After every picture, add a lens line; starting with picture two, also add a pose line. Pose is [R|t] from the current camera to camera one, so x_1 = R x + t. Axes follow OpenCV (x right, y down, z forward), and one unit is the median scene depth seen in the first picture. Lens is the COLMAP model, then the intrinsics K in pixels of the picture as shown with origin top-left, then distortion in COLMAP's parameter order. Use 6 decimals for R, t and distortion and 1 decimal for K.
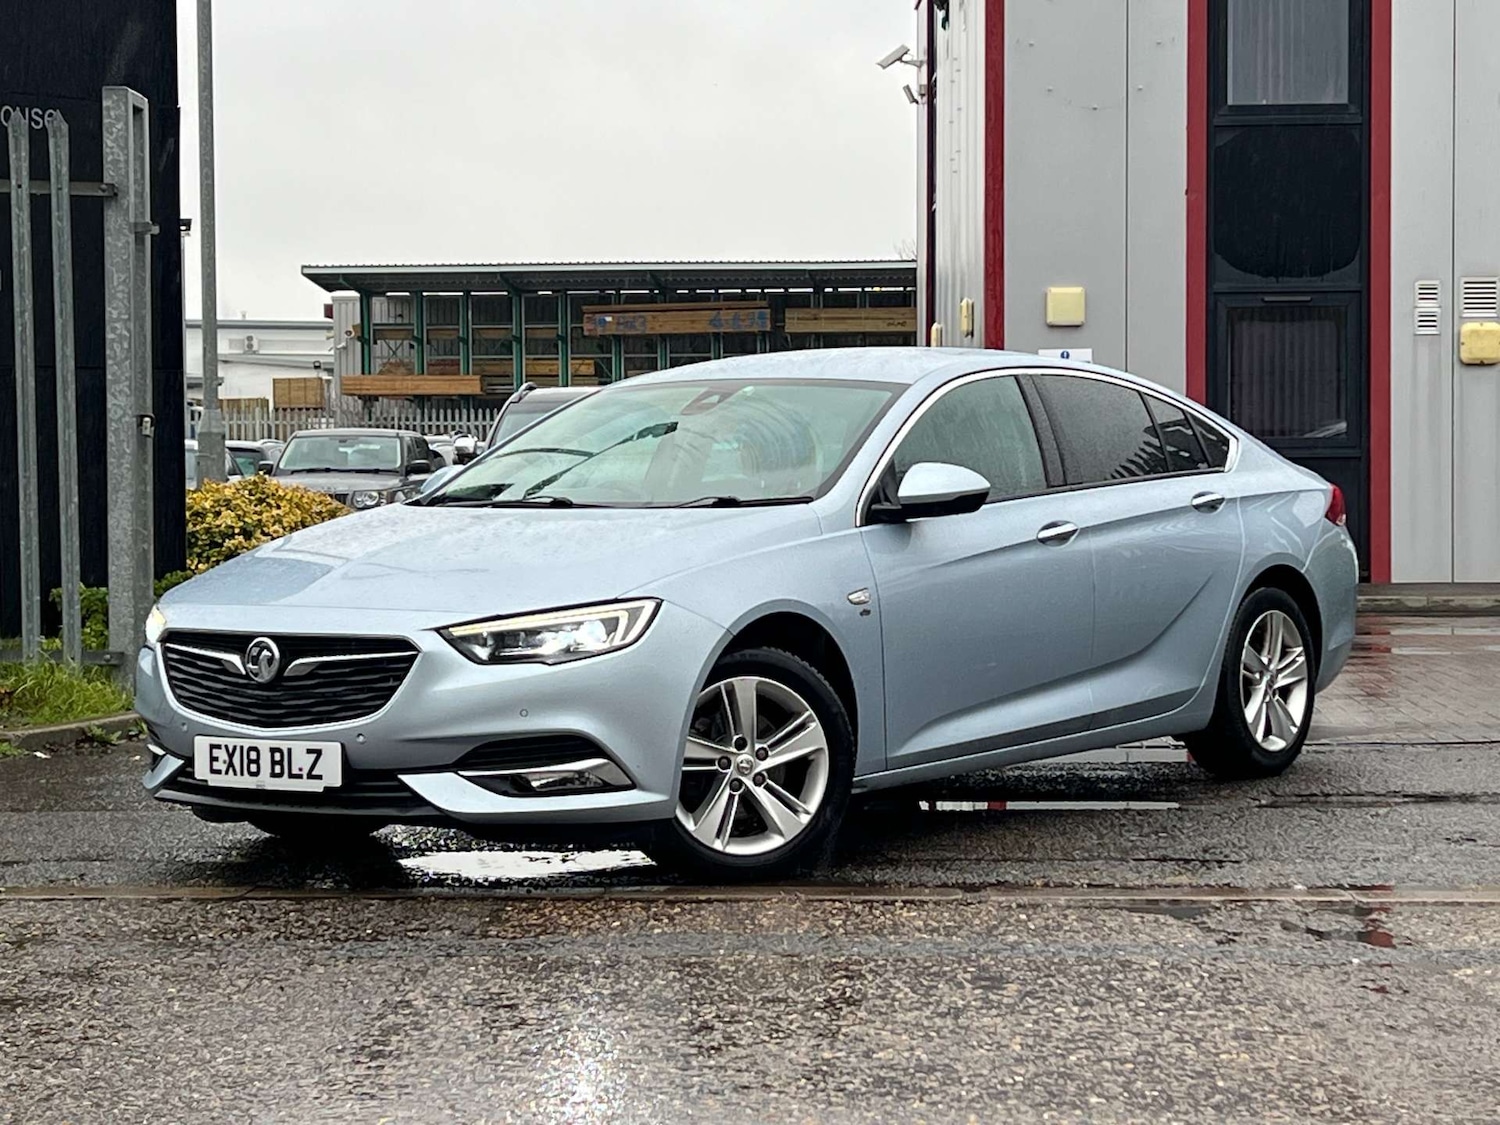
lens RADIAL K [[5664.7, 0, 716.0], [0, 5664.7, 597.7], [0, 0, 1]] dist [1.068946, -6.278747]
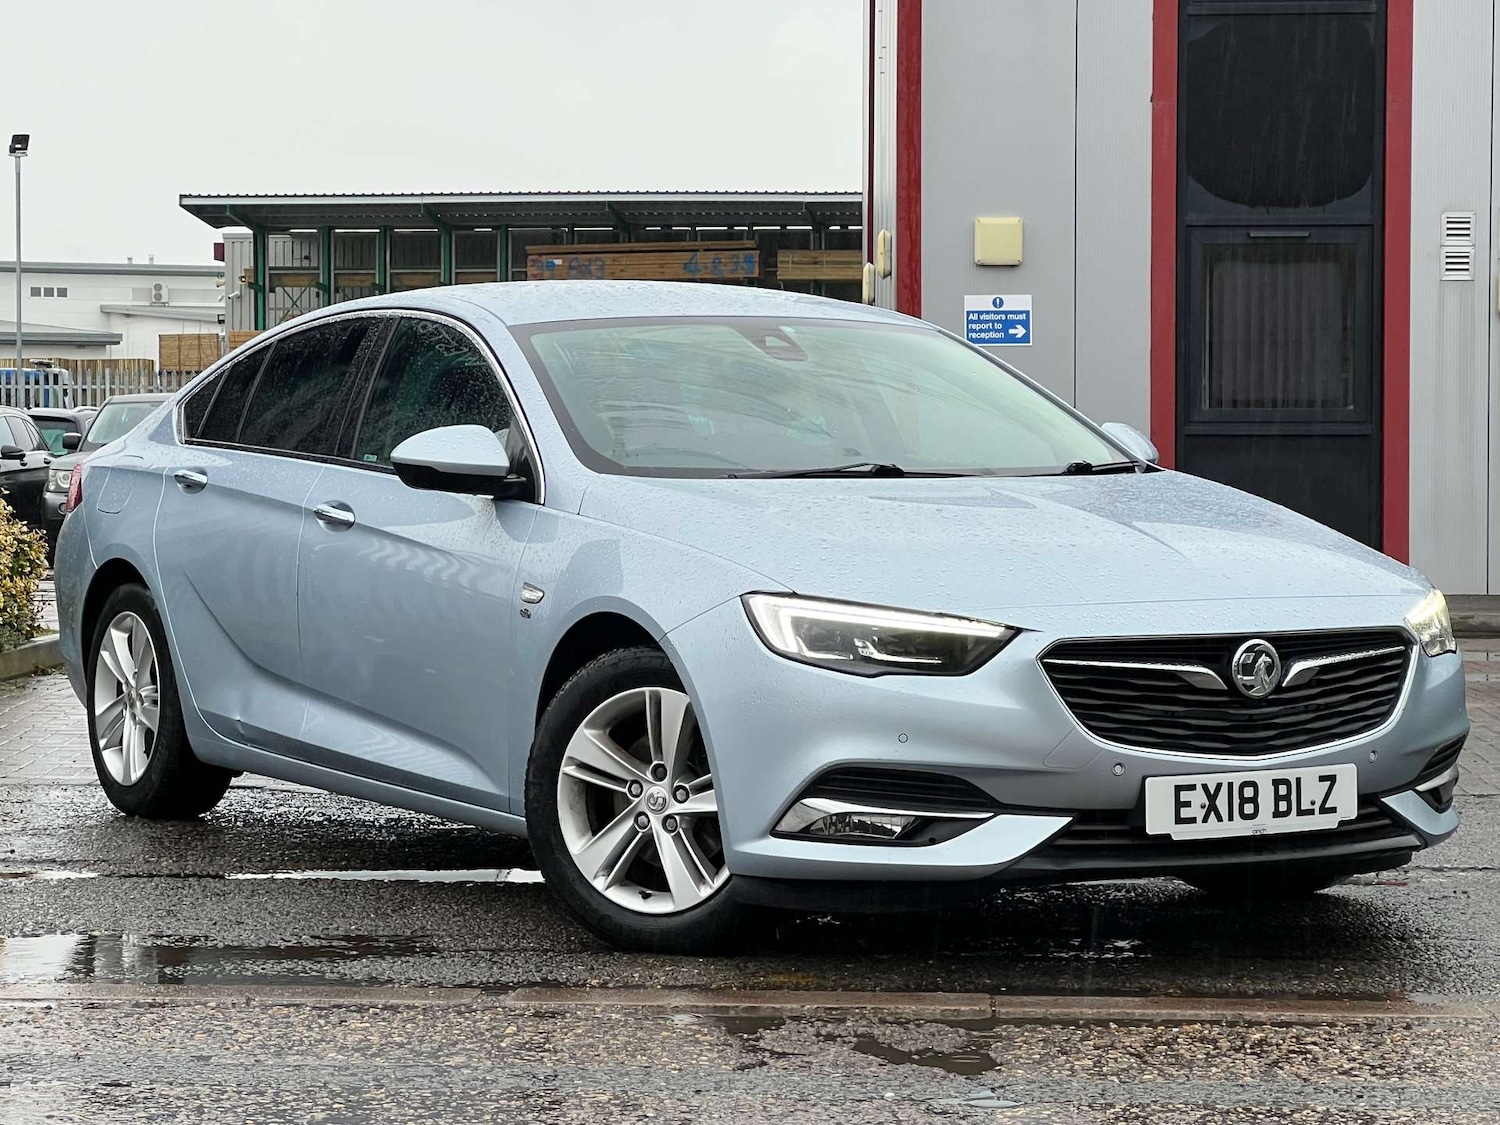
lens RADIAL K [[6194.8, 0, 798.1], [0, 6194.8, 516.7], [0, 0, 1]] dist [0.165618, 25.441515]
pose [[0.991017, 0.008948, -0.133434, 0.187095], [-0.011326, 0.999790, -0.017069, 0.002360], [0.133254, 0.018427, 0.990911, 0.189001]]
